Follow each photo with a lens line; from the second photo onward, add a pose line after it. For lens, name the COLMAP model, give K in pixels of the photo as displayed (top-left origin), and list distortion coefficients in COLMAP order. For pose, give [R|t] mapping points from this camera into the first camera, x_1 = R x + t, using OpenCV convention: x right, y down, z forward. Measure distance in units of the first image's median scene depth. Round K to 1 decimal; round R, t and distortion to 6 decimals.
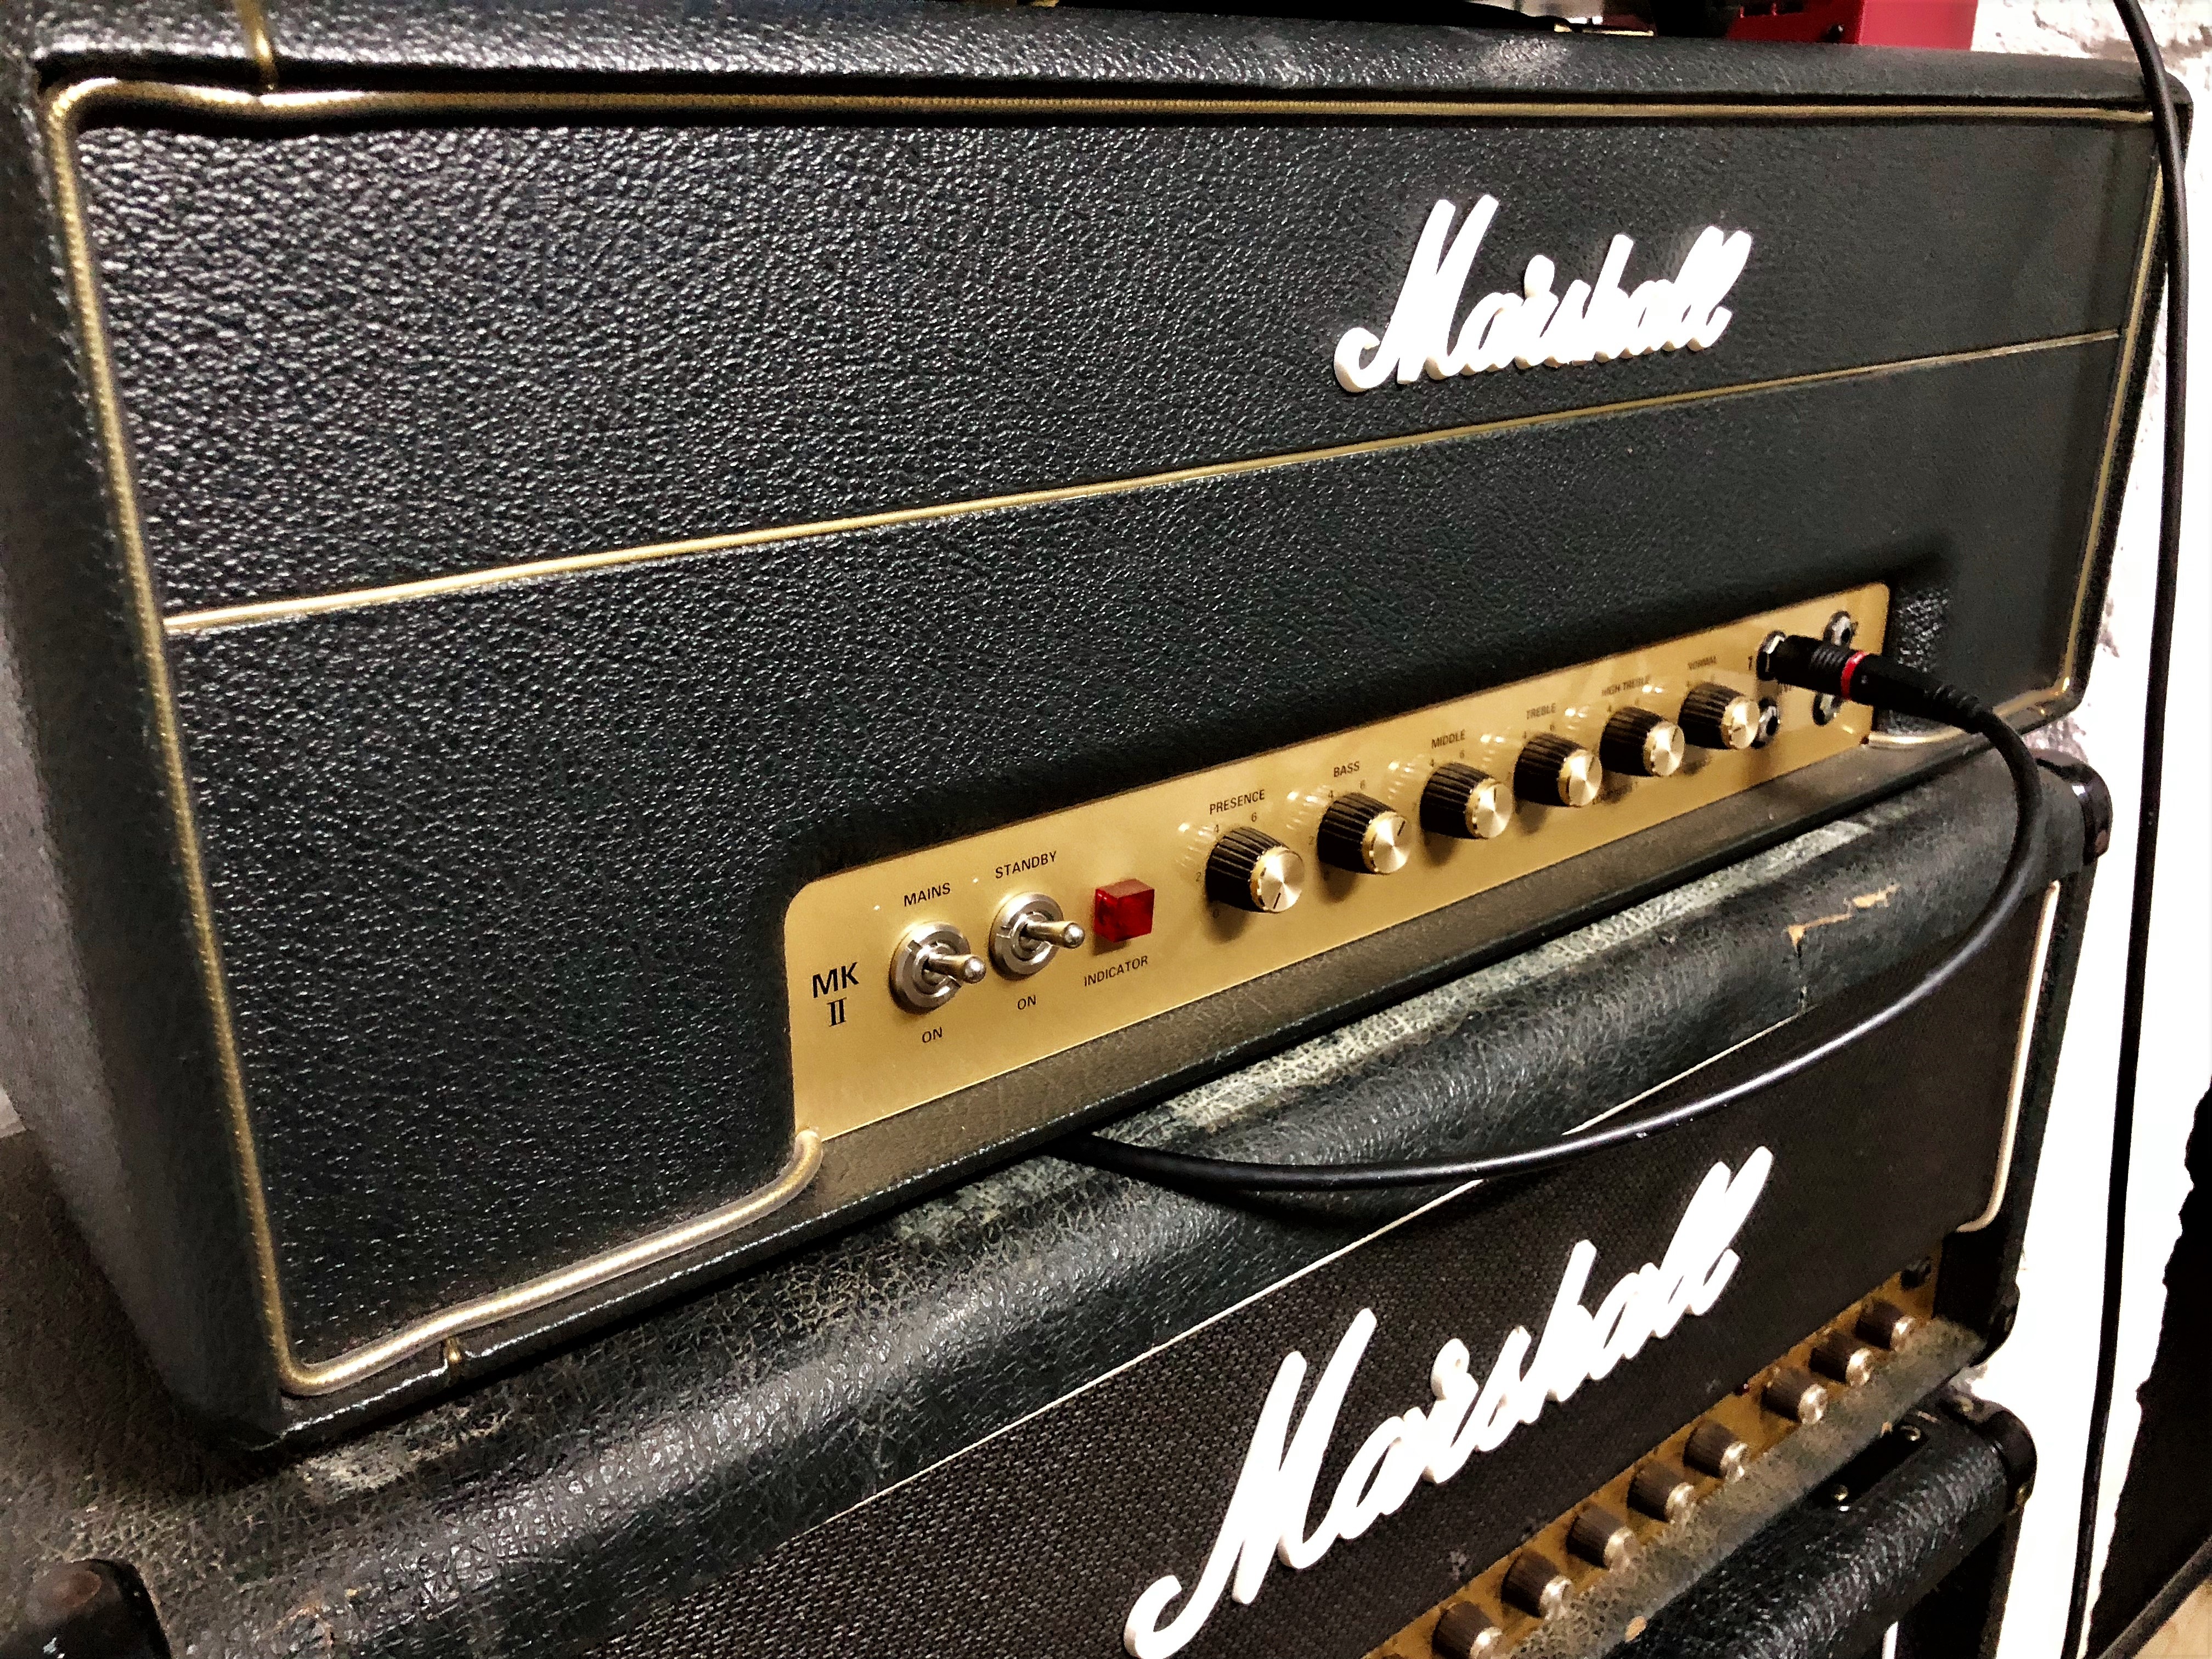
lens RADIAL K [[1818.5, 0, 1106.0], [0, 1818.5, 829.5], [0, 0, 1]] dist [0.026756, -0.005223]
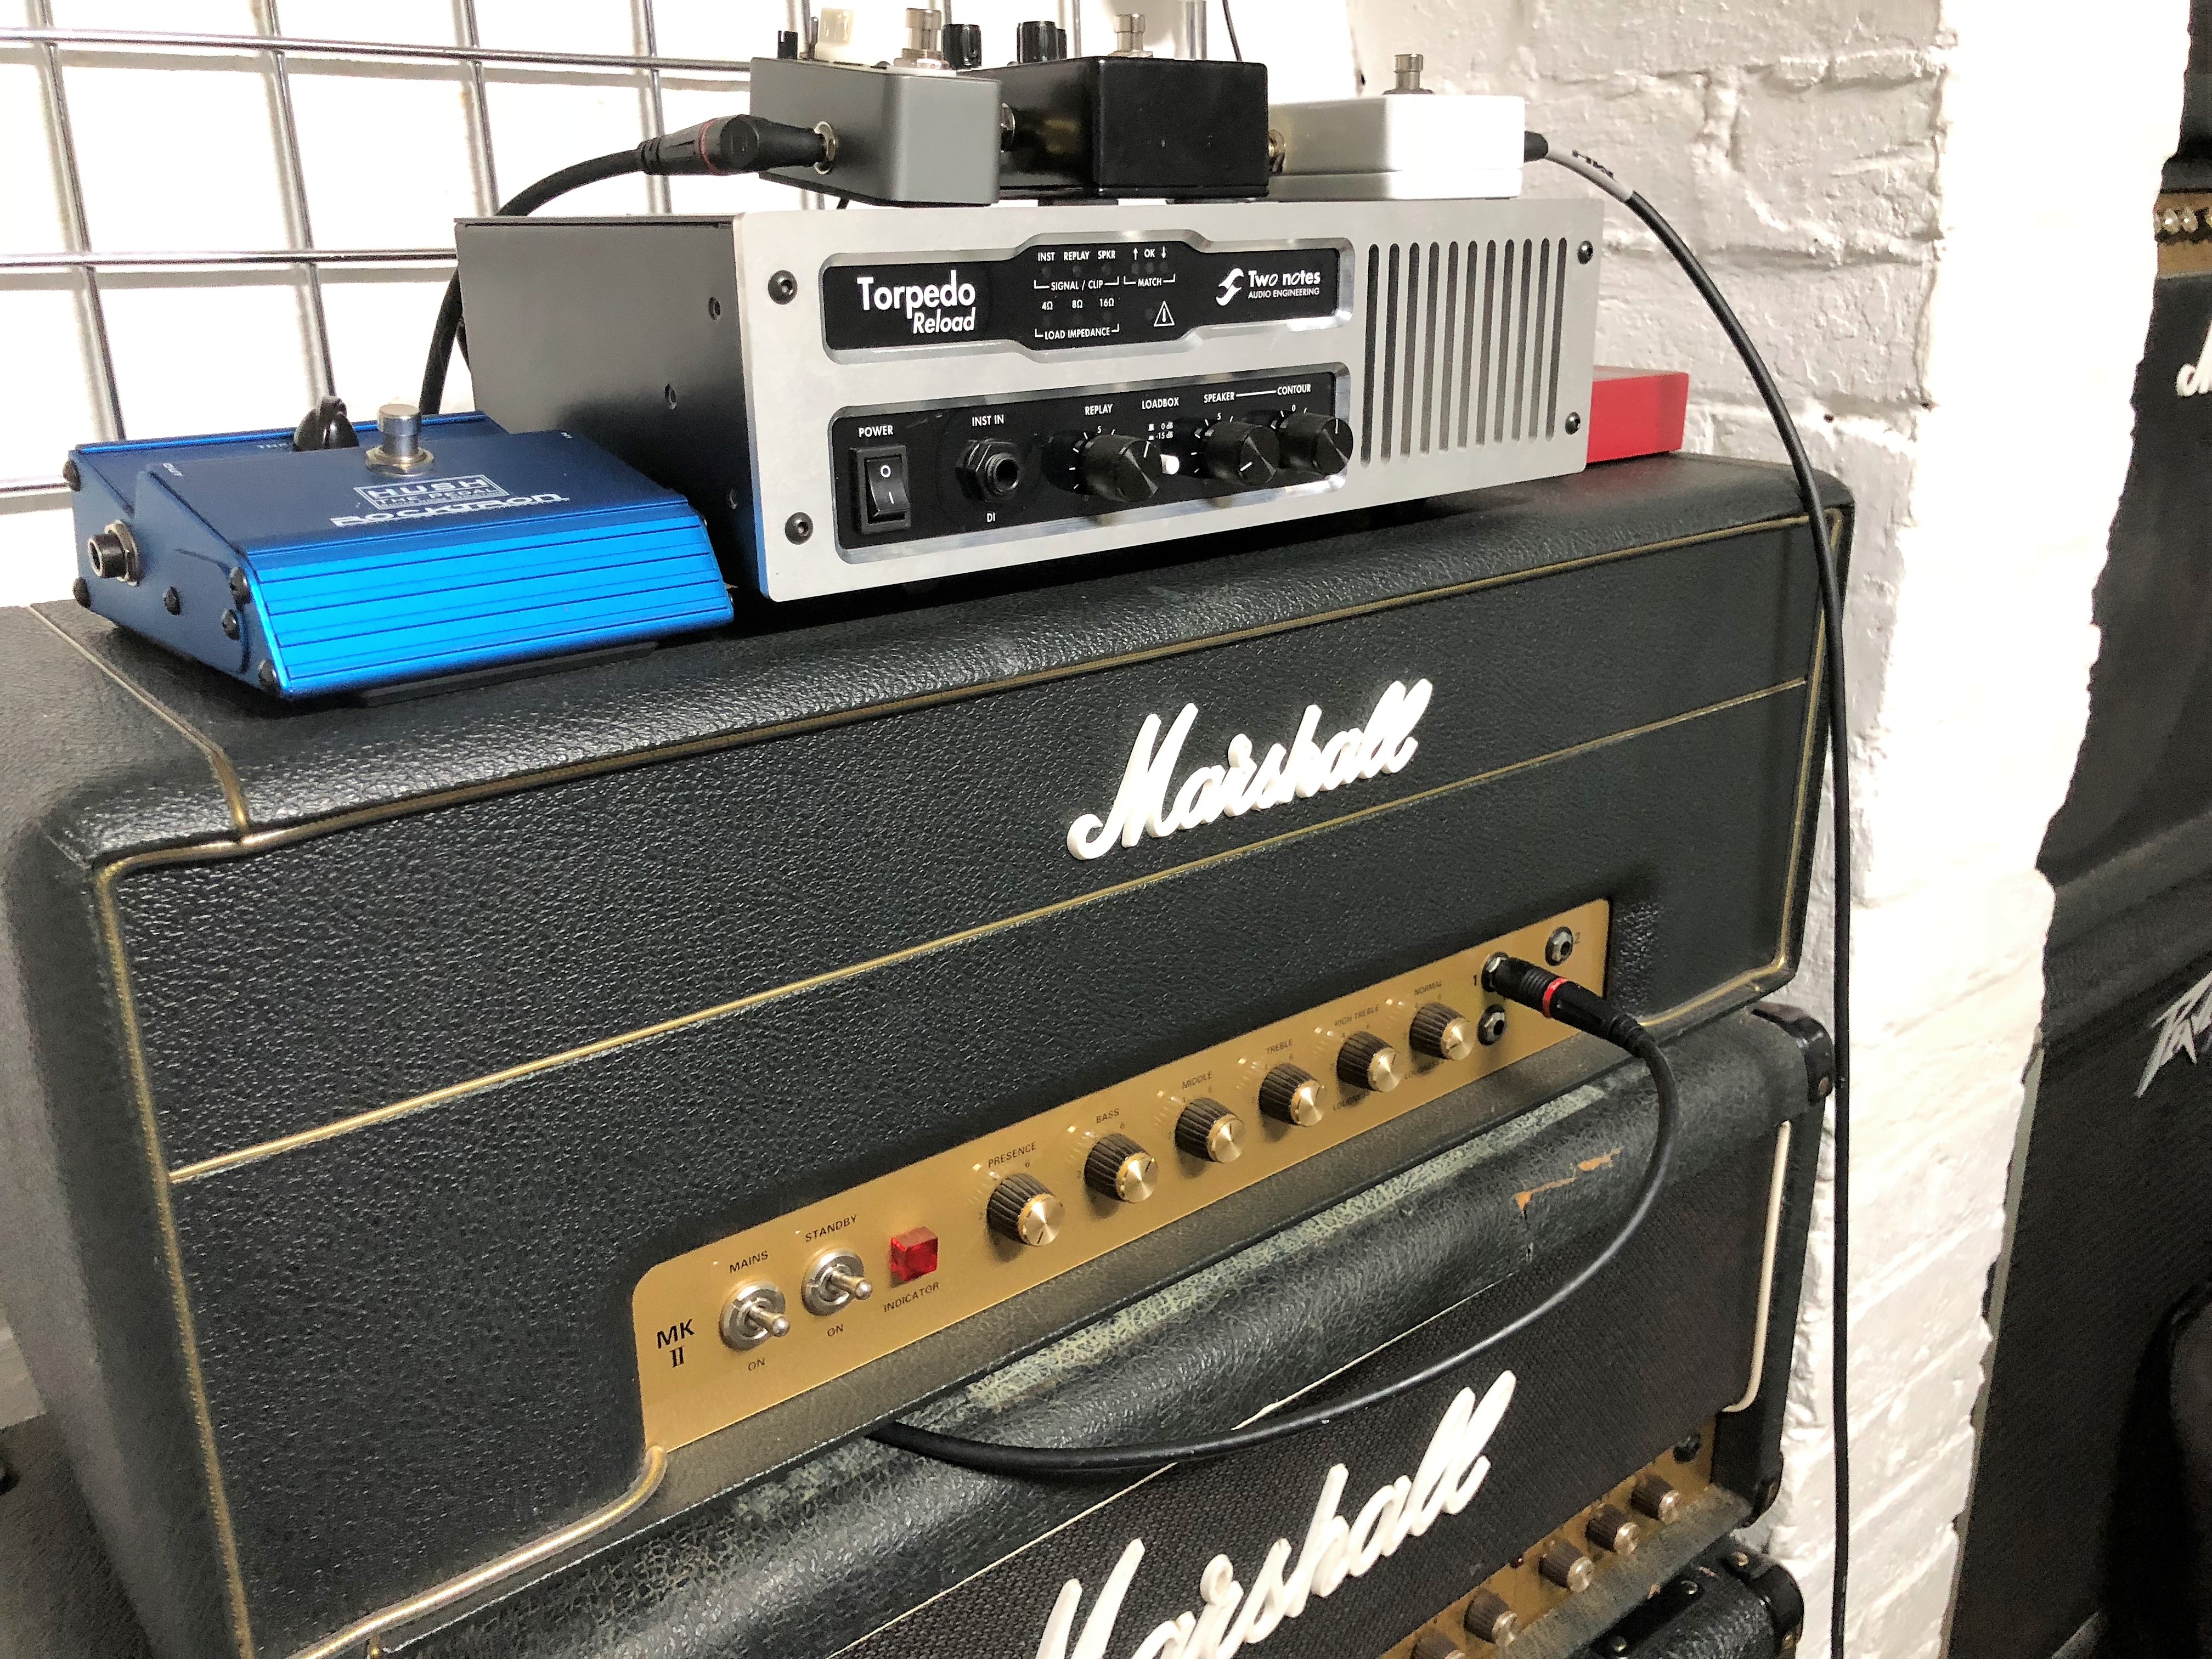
lens RADIAL K [[1830.1, 0, 1106.0], [0, 1830.1, 829.5], [0, 0, 1]] dist [0.031253, -0.003227]
pose [[0.999970, -0.003405, -0.006966, 0.162969], [0.003285, 0.999847, -0.017157, -0.243246], [0.007024, 0.017134, 0.999829, -0.316772]]
